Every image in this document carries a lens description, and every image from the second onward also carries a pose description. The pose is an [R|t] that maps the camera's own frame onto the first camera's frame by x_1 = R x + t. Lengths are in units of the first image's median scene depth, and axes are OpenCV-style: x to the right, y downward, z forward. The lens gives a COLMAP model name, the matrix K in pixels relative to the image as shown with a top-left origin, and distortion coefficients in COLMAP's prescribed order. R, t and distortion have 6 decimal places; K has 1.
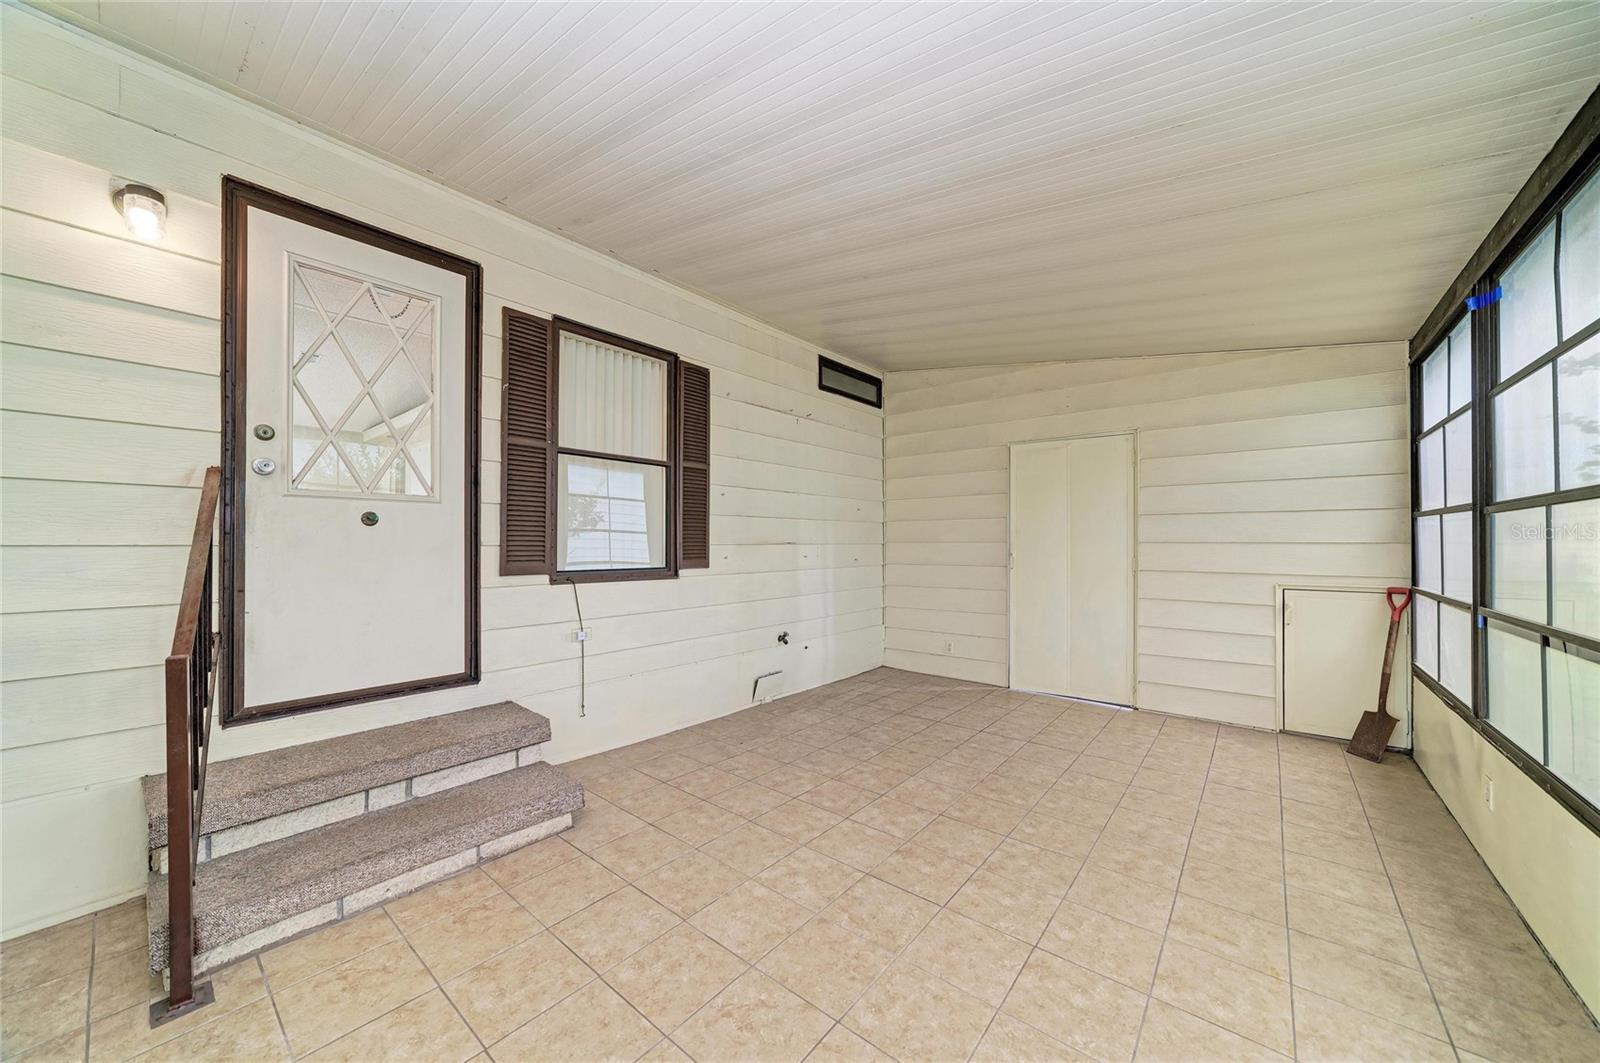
lens RADIAL K [[572.2, 0, 803.8], [0, 572.2, 539.3], [0, 0, 1]] dist [-0.026336, 0.007345]
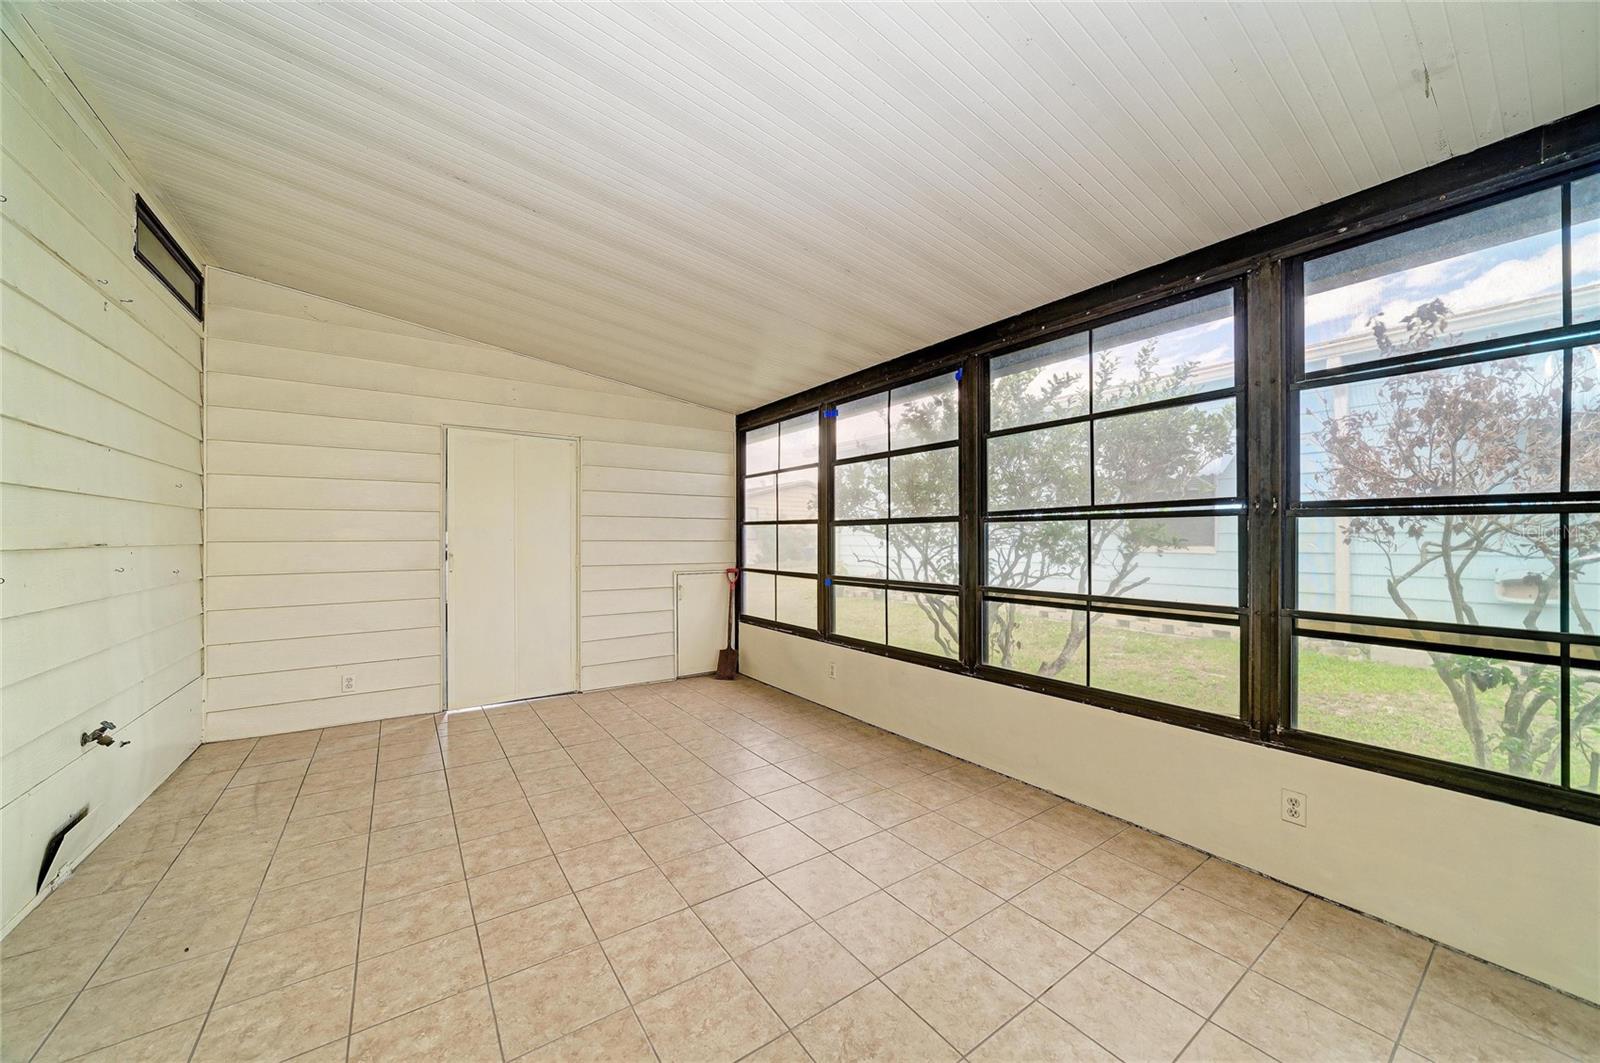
lens RADIAL K [[572.2, 0, 803.8], [0, 572.2, 539.3], [0, 0, 1]] dist [-0.026336, 0.007345]
pose [[0.263216, -0.002216, 0.964734, -0.433457], [-0.006239, 0.999973, 0.003999, -0.005676], [-0.964717, -0.007072, 0.263195, 0.351689]]
